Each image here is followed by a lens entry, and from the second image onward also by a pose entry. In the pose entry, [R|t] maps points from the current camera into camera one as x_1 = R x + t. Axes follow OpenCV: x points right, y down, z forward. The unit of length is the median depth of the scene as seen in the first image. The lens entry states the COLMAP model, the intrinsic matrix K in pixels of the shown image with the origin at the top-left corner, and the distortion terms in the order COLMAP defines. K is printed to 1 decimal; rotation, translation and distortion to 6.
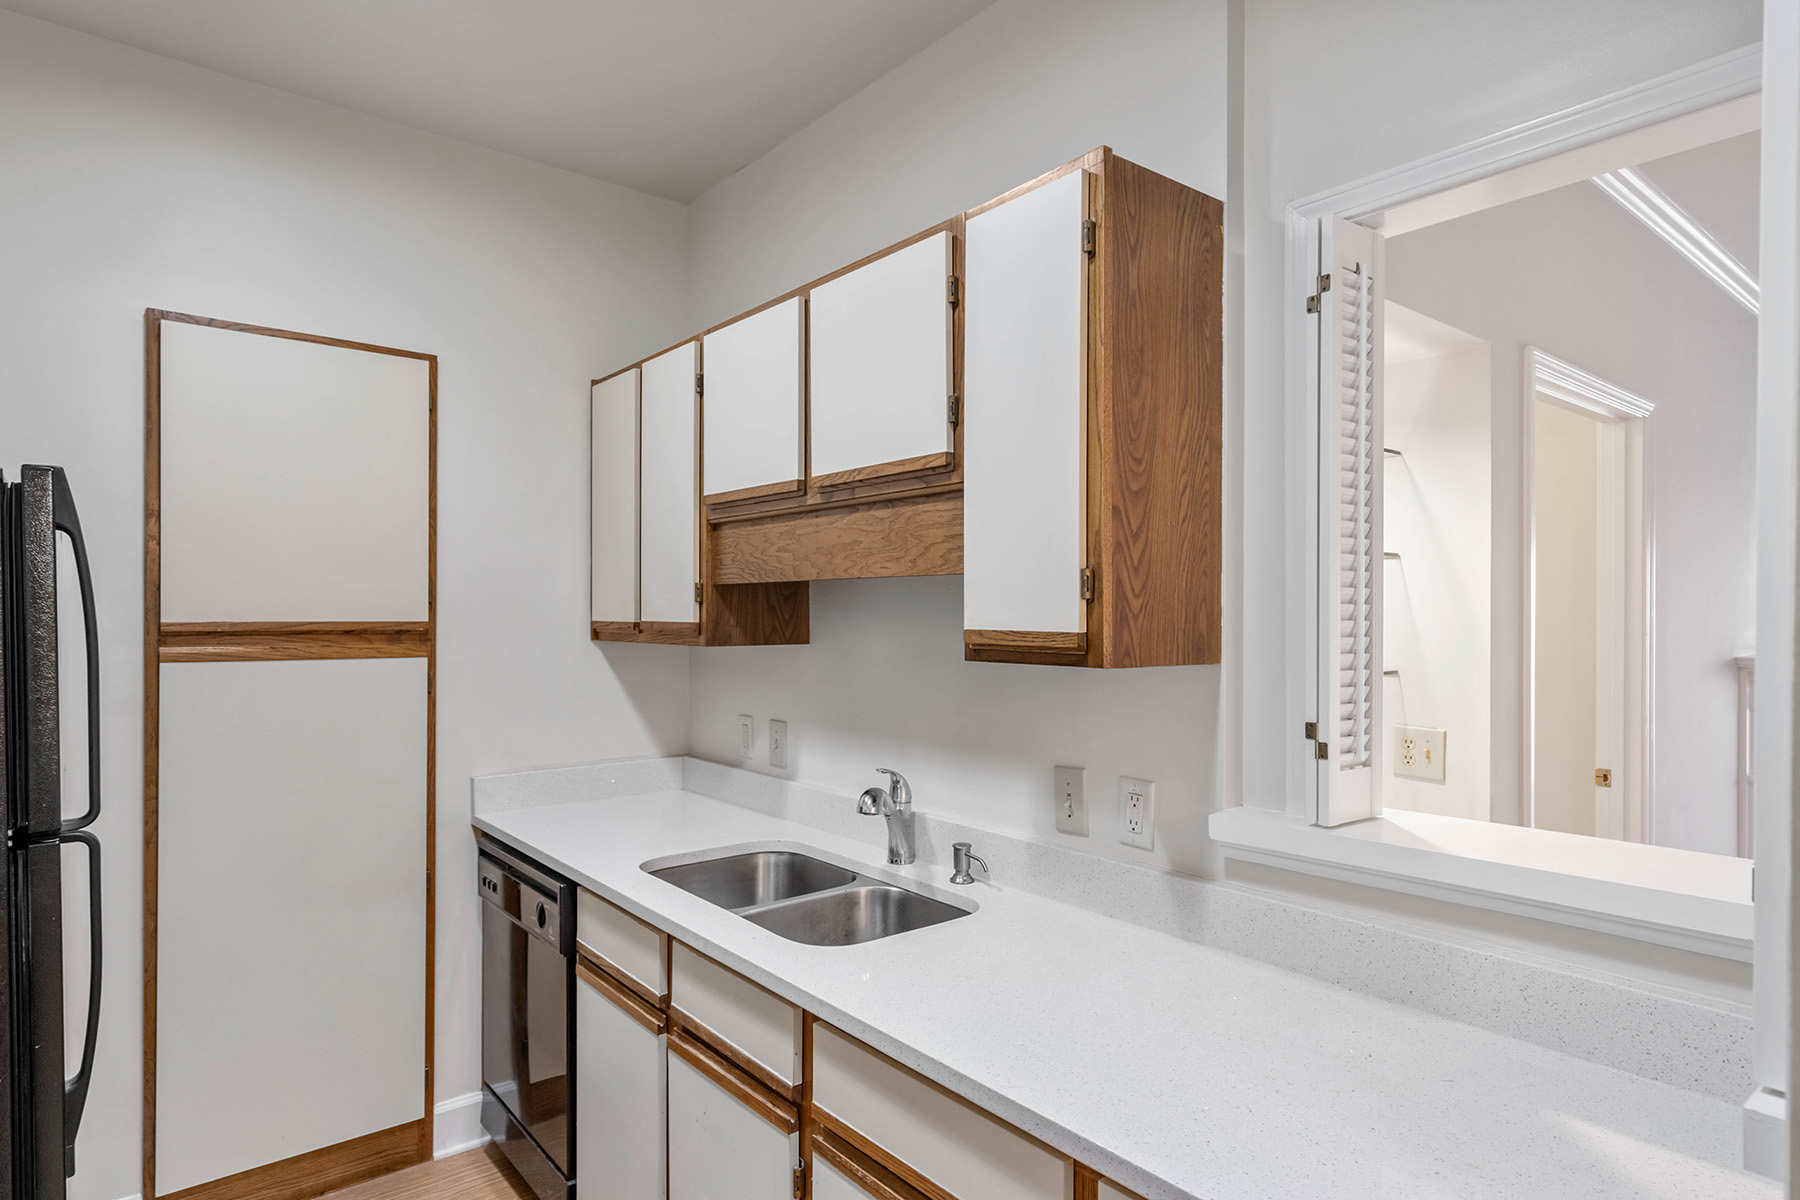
lens RADIAL K [[974.6, 0, 886.9], [0, 974.6, 616.1], [0, 0, 1]] dist [0.010166, -0.006764]
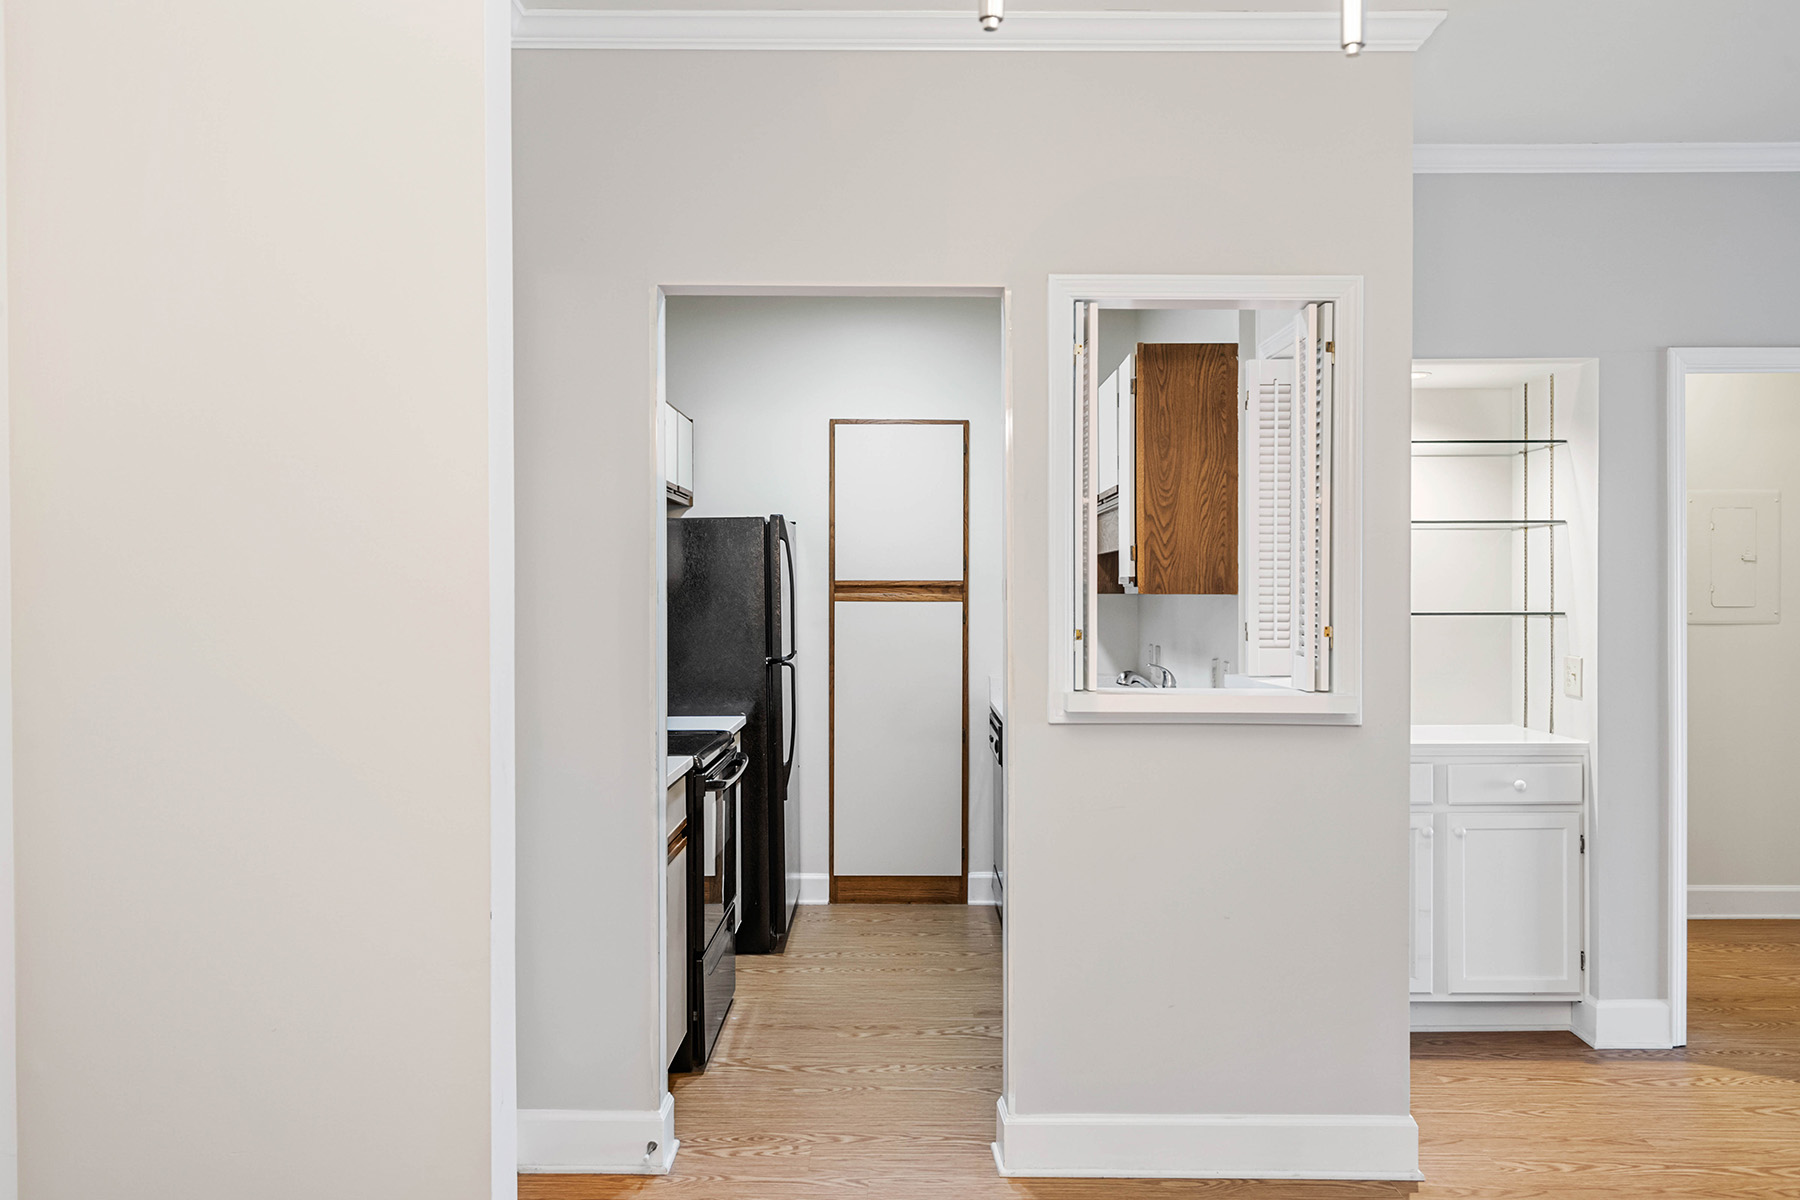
lens RADIAL K [[1392.9, 0, 906.8], [0, 1392.9, 604.2], [0, 0, 1]] dist [-0.003689, 0.017786]
pose [[0.773211, 0.002426, -0.634144, 1.099726], [0.001491, 0.999983, 0.005643, 0.037197], [0.634147, -0.005309, 0.773195, -1.027422]]
